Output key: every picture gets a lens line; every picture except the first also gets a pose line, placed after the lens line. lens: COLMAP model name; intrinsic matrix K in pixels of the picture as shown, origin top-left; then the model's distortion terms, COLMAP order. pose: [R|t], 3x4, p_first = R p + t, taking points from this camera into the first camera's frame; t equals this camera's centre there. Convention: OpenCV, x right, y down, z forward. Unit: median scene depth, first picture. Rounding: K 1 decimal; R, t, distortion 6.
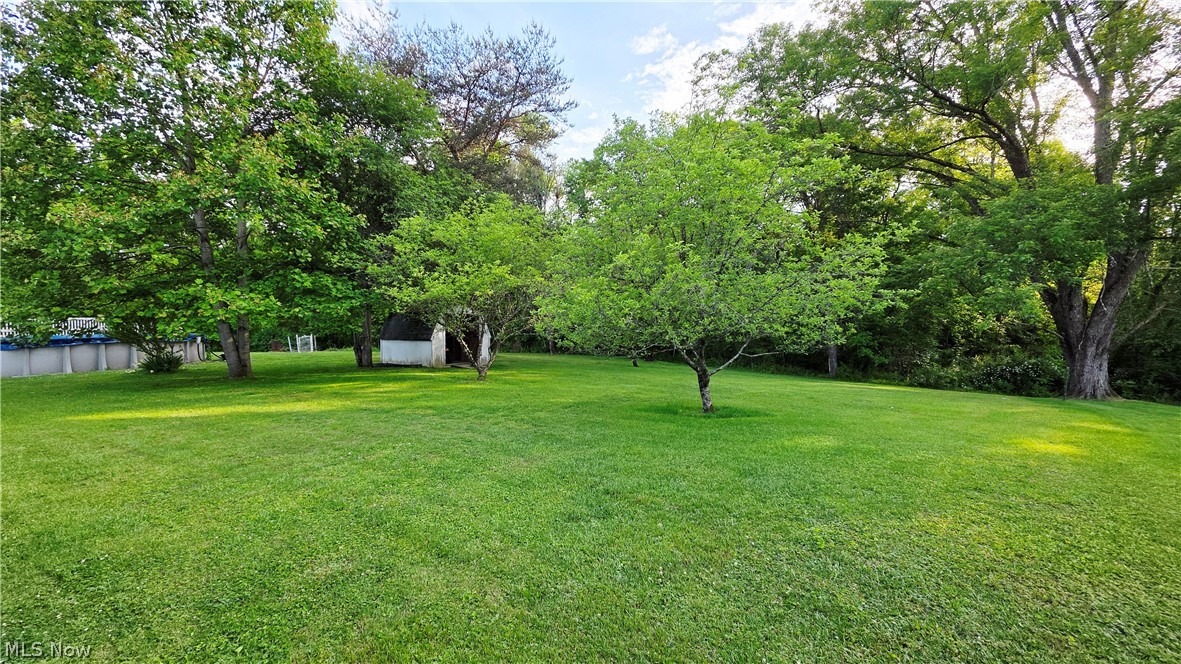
lens RADIAL K [[469.7, 0, 587.2], [0, 469.7, 328.8], [0, 0, 1]] dist [0.003997, 0.000057]
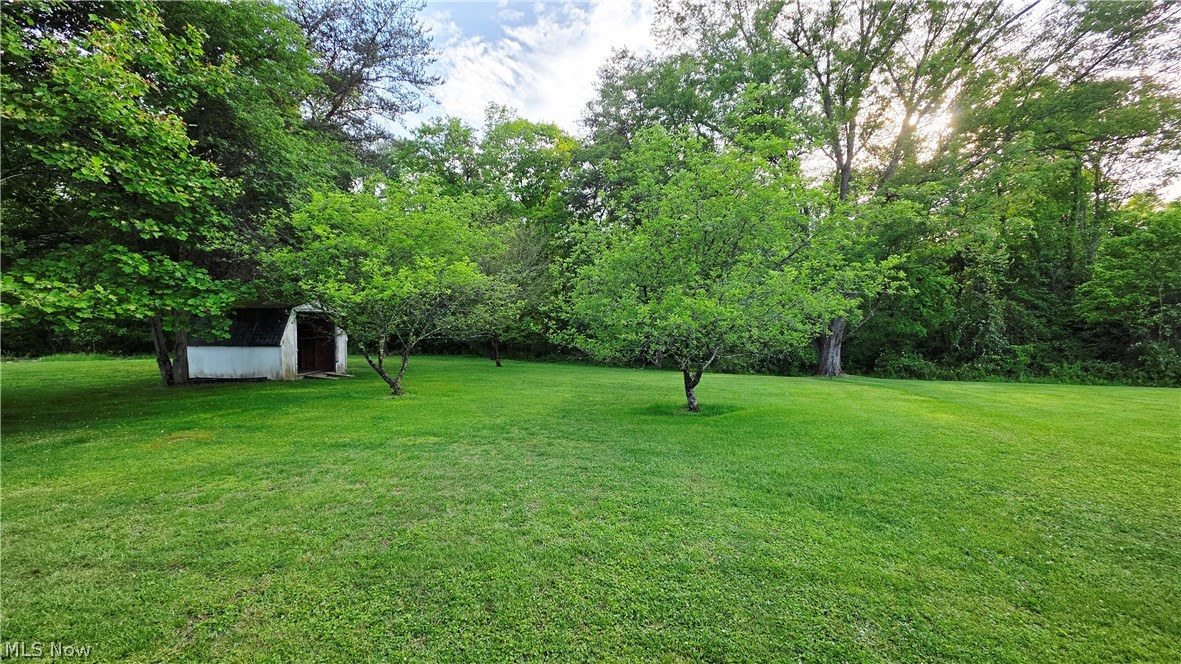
lens RADIAL K [[466.9, 0, 591.2], [0, 466.9, 327.3], [0, 0, 1]] dist [0.000648, 0.000068]
pose [[0.896812, -0.005611, 0.442377, -0.210716], [0.002364, 0.999966, 0.007892, -0.010251], [-0.442406, -0.006032, 0.896794, 0.077641]]
